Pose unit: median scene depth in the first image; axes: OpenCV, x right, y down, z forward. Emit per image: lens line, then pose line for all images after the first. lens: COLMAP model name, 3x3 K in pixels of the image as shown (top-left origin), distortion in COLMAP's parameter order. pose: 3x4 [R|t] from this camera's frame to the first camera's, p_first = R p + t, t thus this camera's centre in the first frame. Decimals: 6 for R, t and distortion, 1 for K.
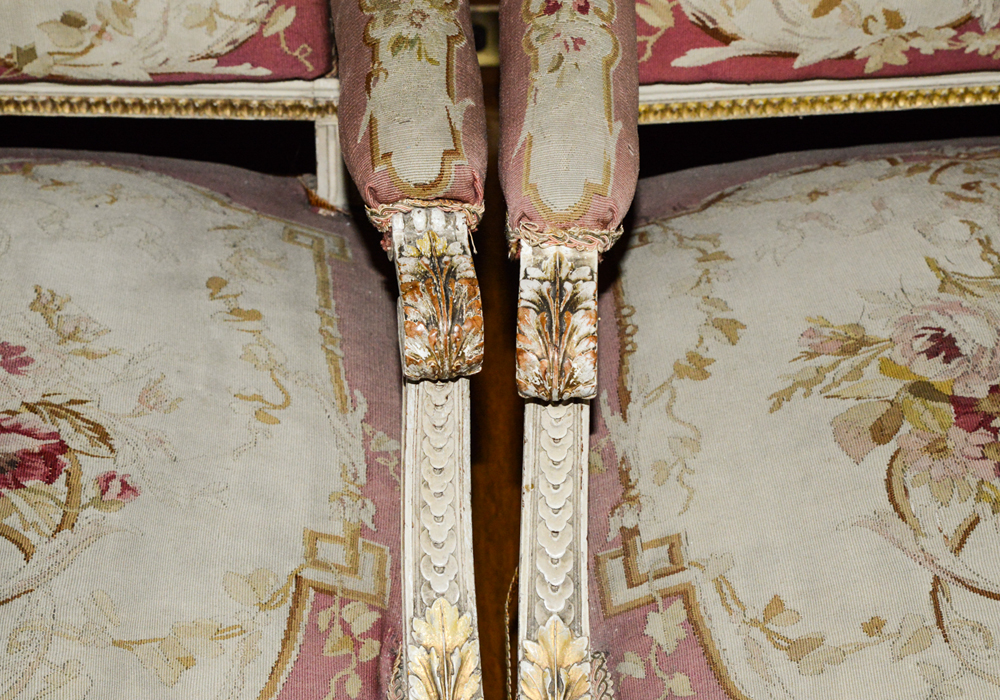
lens RADIAL K [[2262.4, 0, 499.8], [0, 2262.4, 350.0], [0, 0, 1]] dist [0.136788, 0.000000]
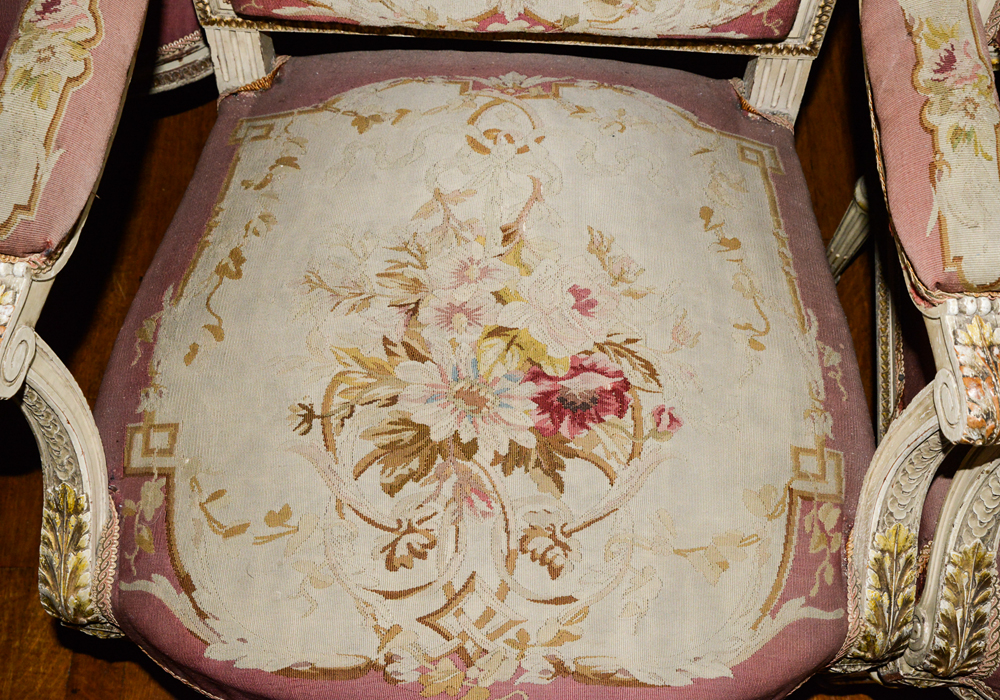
lens RADIAL K [[1065.5, 0, 500.6], [0, 1065.5, 349.9], [0, 0, 1]] dist [-0.026924, 0.000000]
pose [[0.996938, 0.063832, -0.045159, -0.239566], [-0.039478, 0.909434, 0.413970, -0.241391], [0.067493, -0.410920, 0.909169, 0.409979]]
